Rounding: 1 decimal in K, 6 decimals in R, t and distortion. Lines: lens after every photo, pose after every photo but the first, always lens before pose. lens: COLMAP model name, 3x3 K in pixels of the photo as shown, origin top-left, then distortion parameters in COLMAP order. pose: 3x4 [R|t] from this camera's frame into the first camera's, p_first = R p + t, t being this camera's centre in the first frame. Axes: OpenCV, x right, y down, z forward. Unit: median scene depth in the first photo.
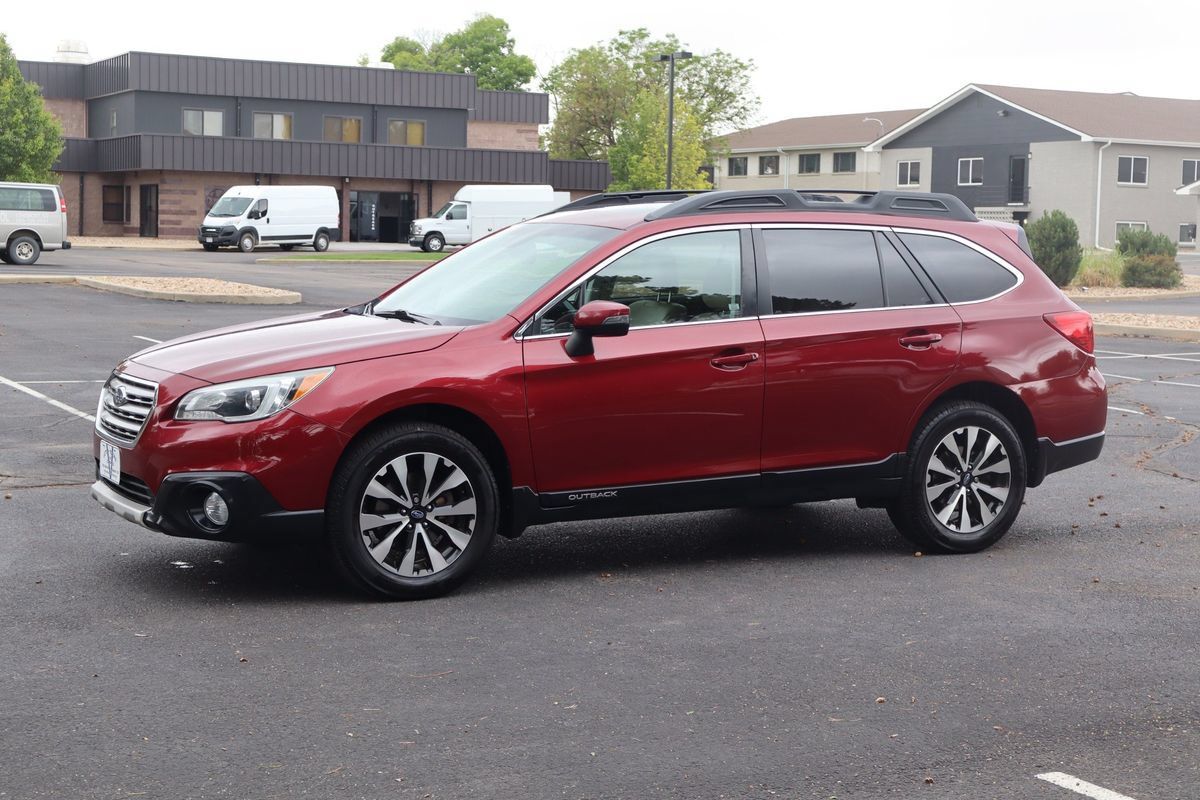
lens RADIAL K [[1918.7, 0, 683.9], [0, 1918.7, 399.1], [0, 0, 1]] dist [0.012834, 0.076370]
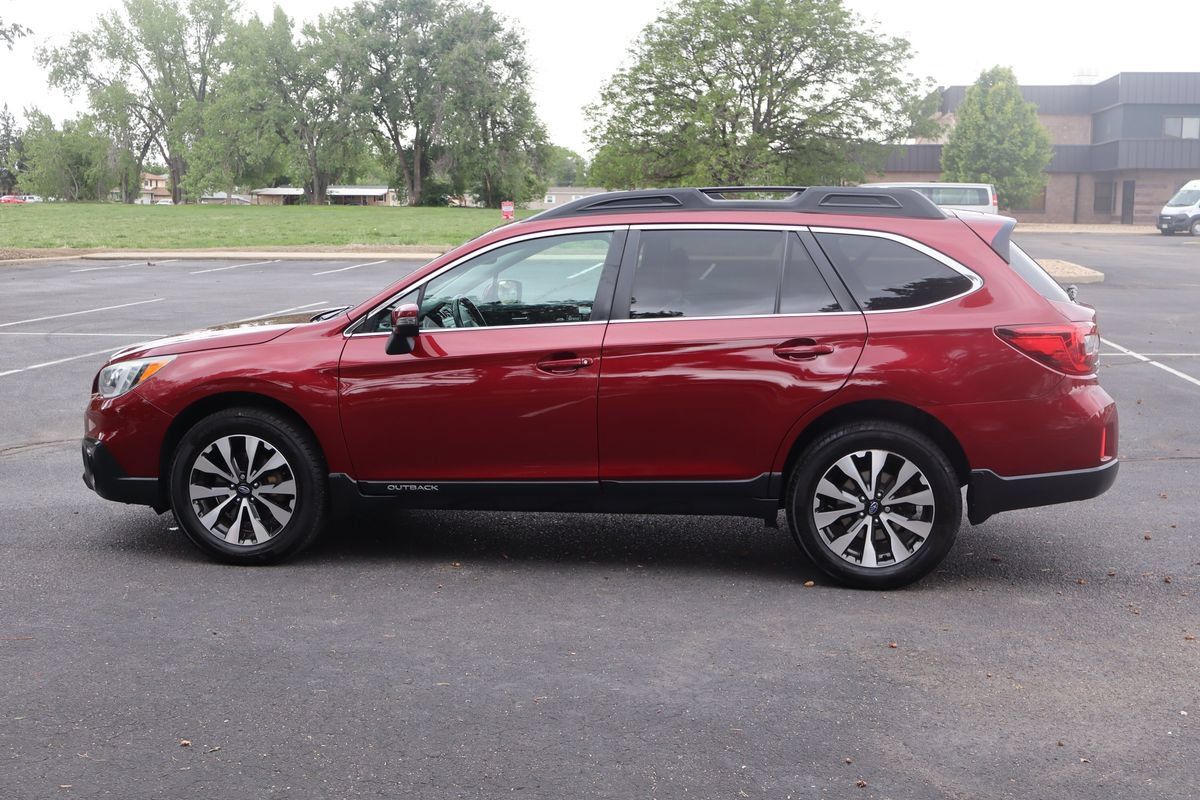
lens RADIAL K [[1508.4, 0, 638.1], [0, 1508.4, 397.5], [0, 0, 1]] dist [-0.011370, 0.038054]
pose [[0.793517, 0.063247, -0.605252, 0.485100], [-0.044165, 0.997947, 0.046379, -0.037757], [0.606943, -0.010072, 0.794681, 0.375365]]
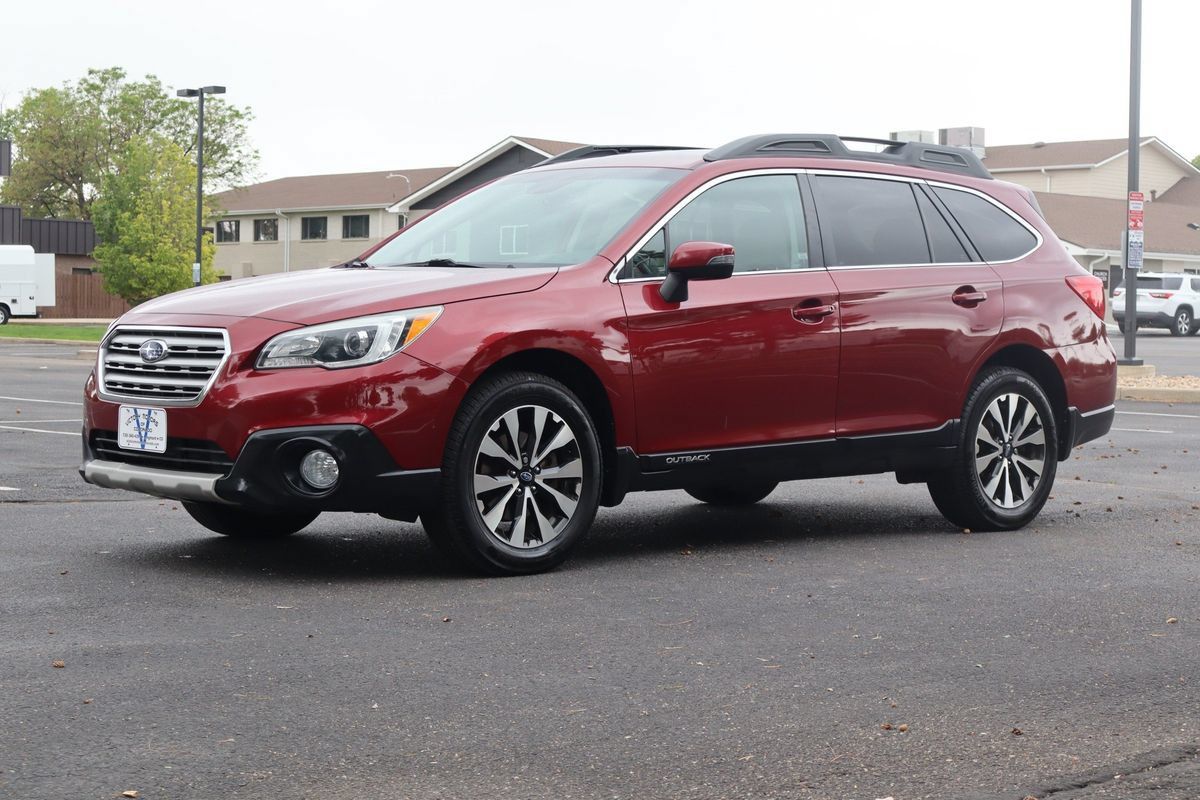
lens RADIAL K [[2193.3, 0, 694.0], [0, 2193.3, 400.1], [0, 0, 1]] dist [0.023851, 0.192185]
pose [[0.967343, -0.015021, 0.253024, -0.269767], [0.027381, 0.998594, -0.045401, 0.061749], [-0.251986, 0.050847, 0.966394, 0.008886]]
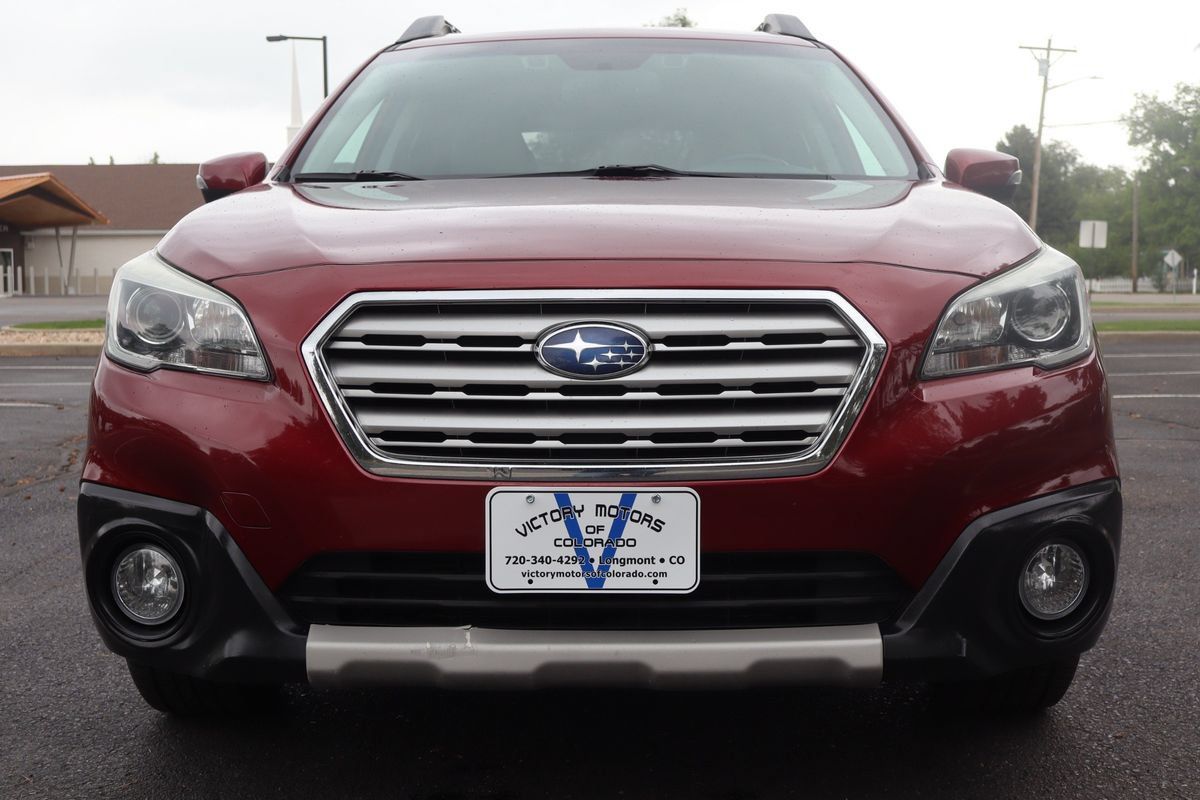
lens RADIAL K [[1508.4, 0, 638.1], [0, 1508.4, 397.5], [0, 0, 1]] dist [-0.011370, 0.038054]
pose [[0.490804, -0.086120, 0.867003, -0.461284], [0.095294, 0.994439, 0.044834, -0.003629], [-0.866043, 0.060615, 0.496281, 0.751332]]
